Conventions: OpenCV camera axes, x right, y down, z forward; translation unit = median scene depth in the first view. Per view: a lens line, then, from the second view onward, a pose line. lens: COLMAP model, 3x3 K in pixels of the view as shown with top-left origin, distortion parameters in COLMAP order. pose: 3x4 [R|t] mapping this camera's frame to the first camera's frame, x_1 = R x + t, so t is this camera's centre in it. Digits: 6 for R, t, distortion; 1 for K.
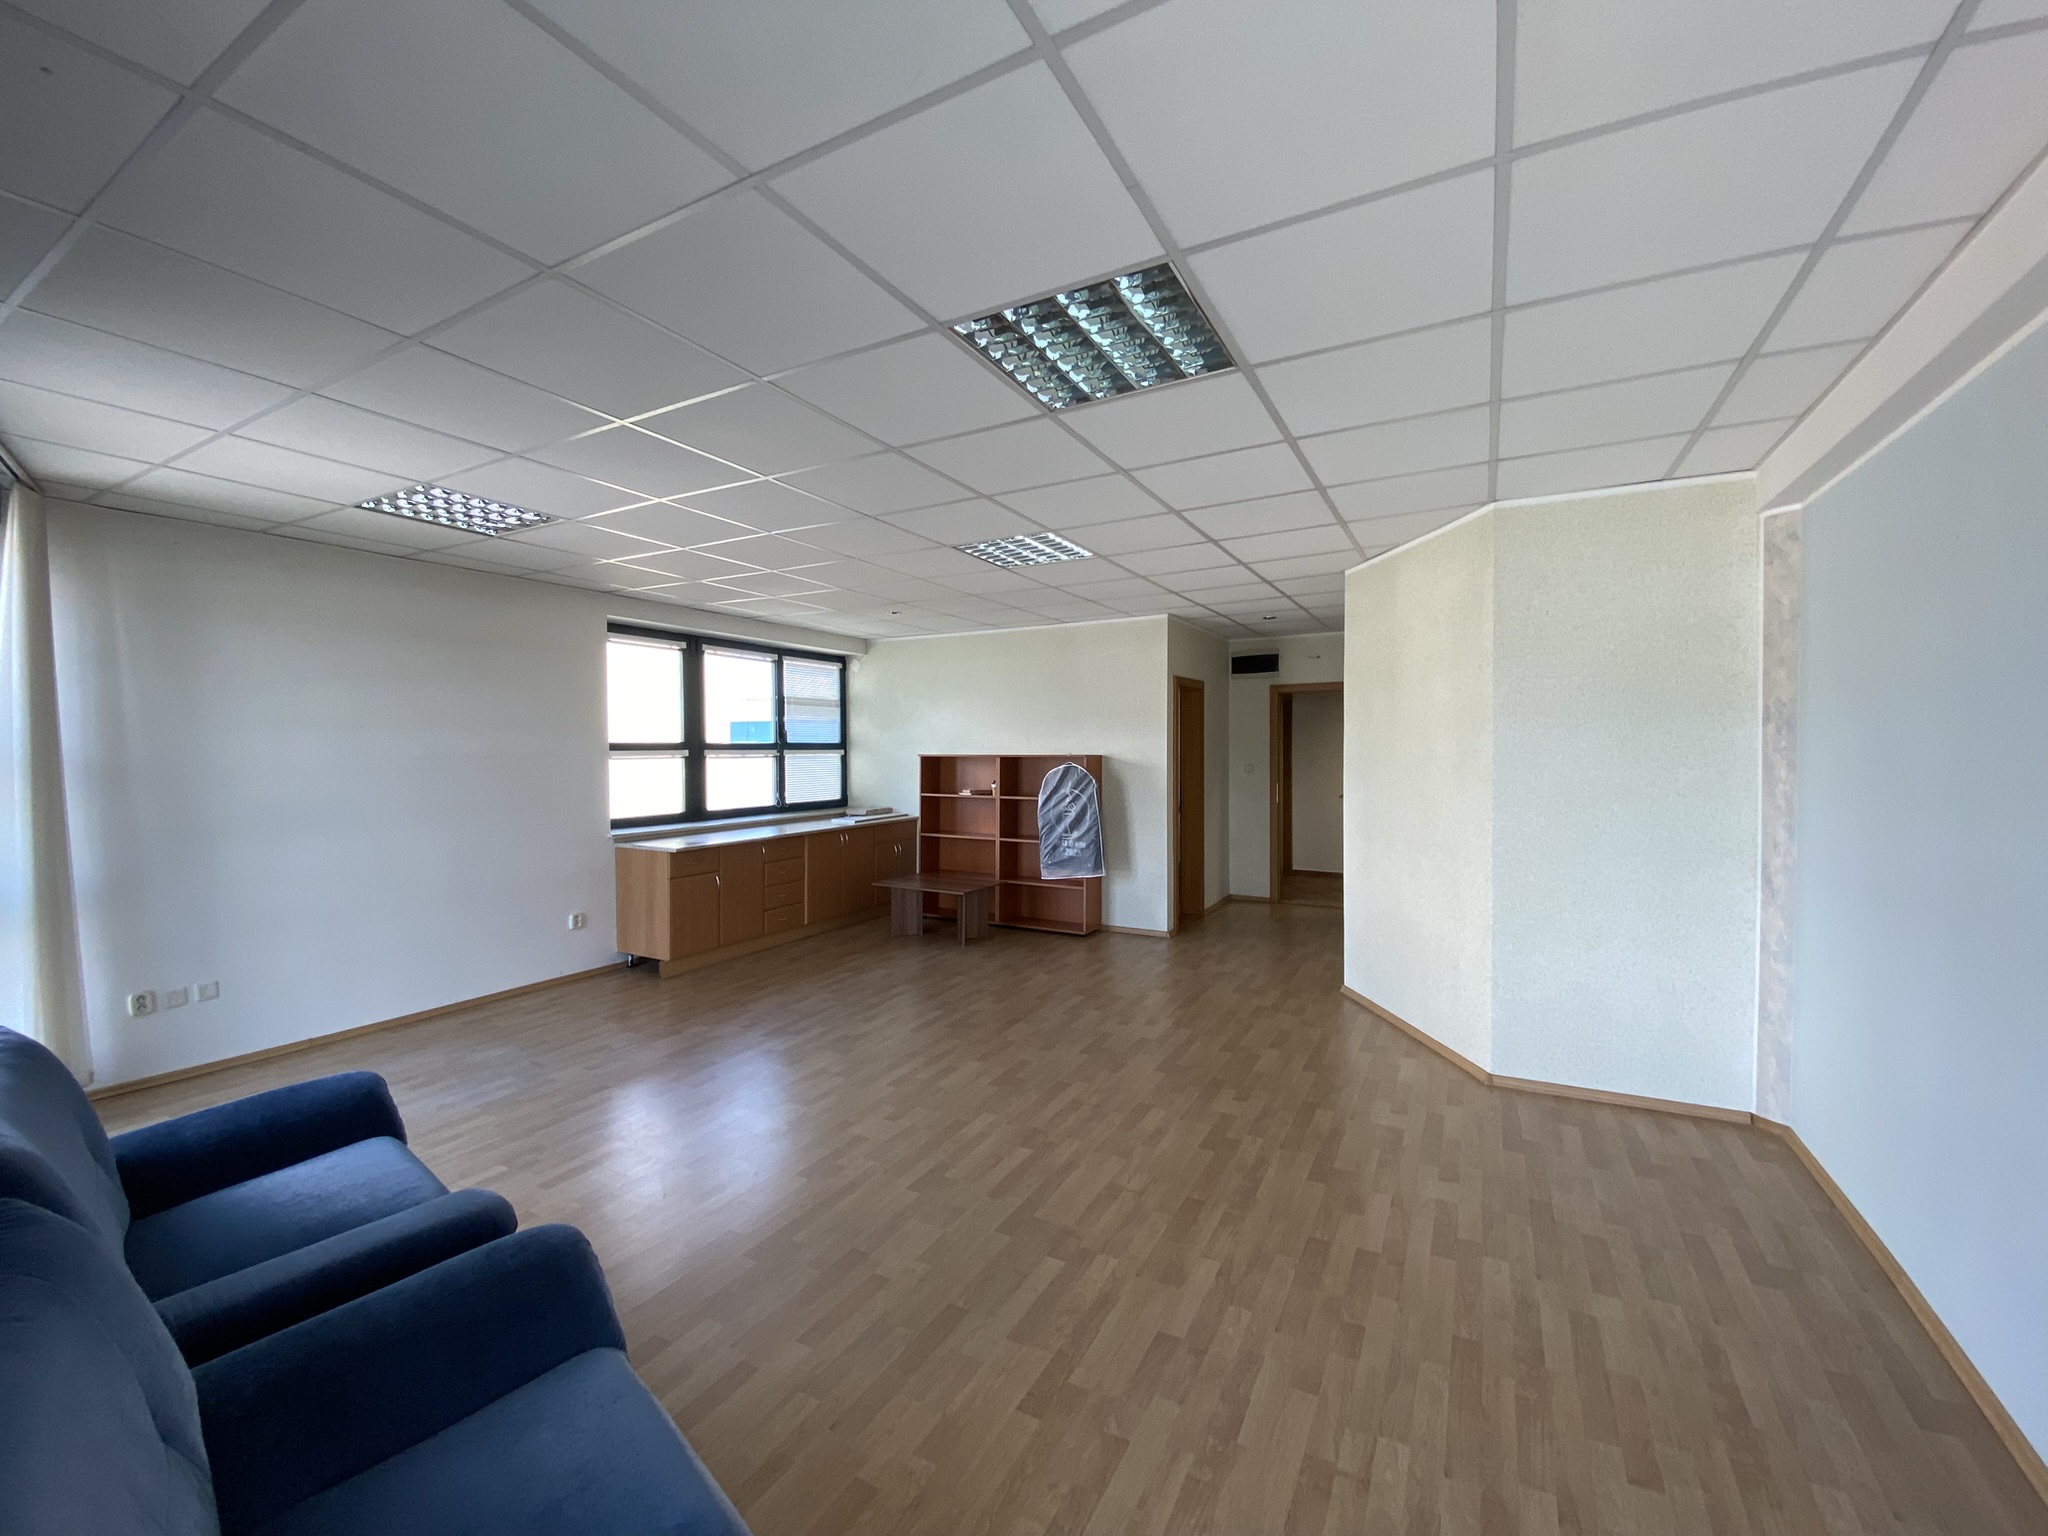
lens RADIAL K [[817.6, 0, 1019.8], [0, 817.6, 771.8], [0, 0, 1]] dist [0.000788, 0.000003]
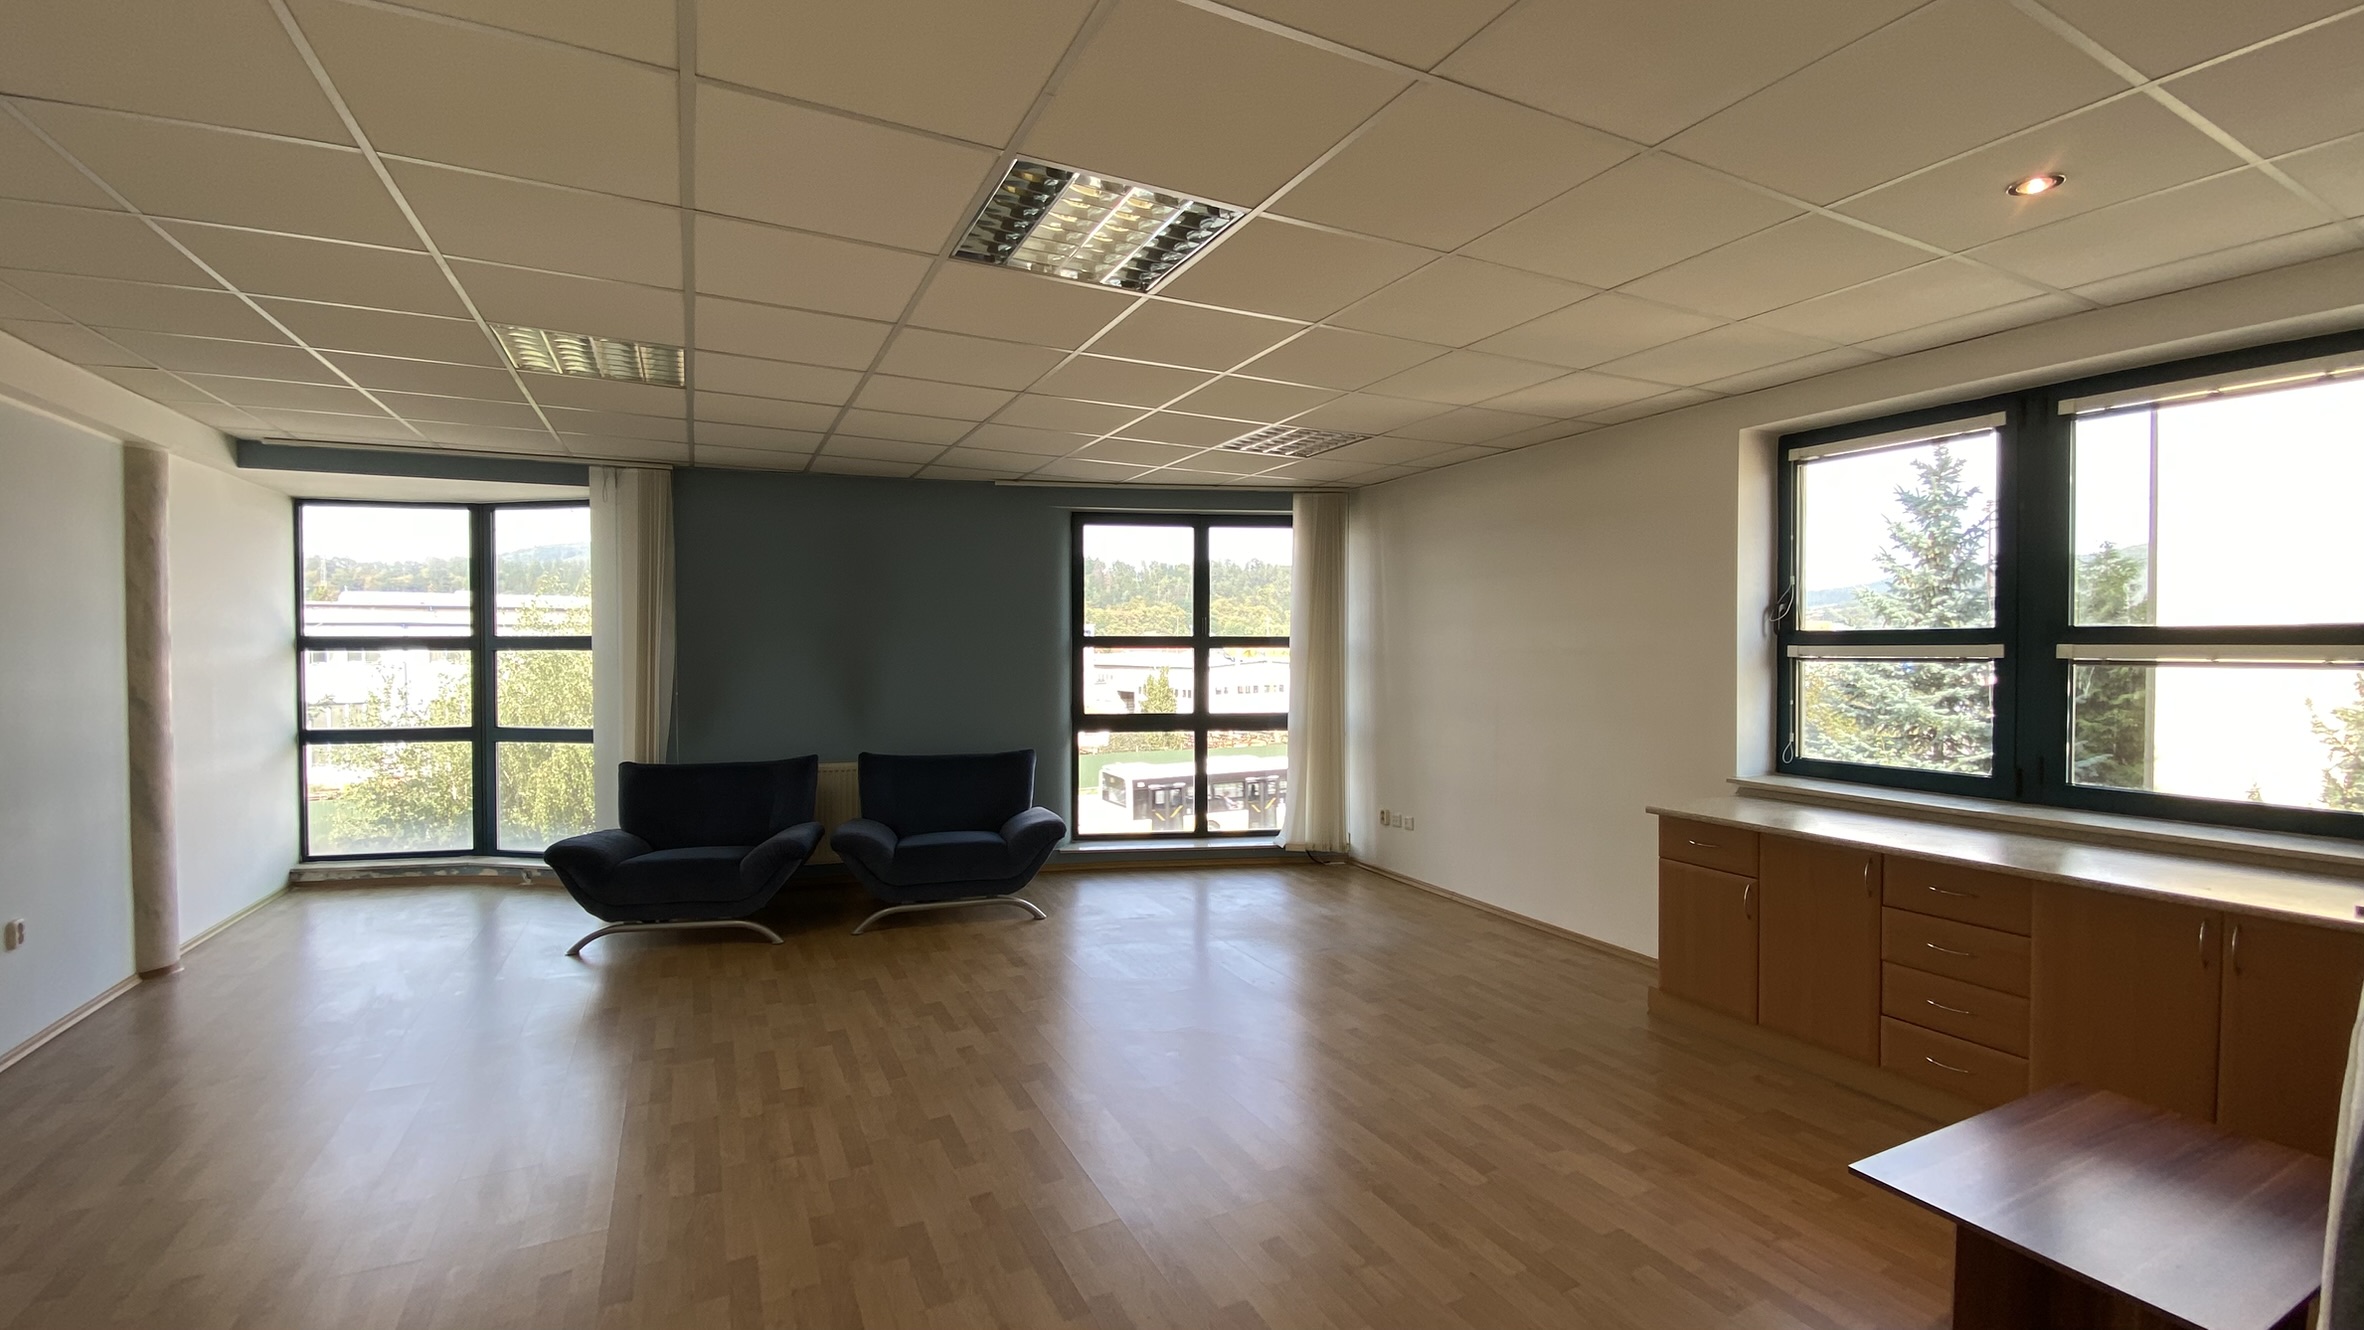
lens RADIAL K [[967.6, 0, 1187.9], [0, 967.6, 666.5], [0, 0, 1]] dist [-0.001413, -0.000578]
pose [[-0.562523, 0.022165, -0.826485, 0.485685], [-0.021590, 0.998906, 0.041483, -0.043954], [0.826500, 0.041179, -0.561429, 1.488035]]
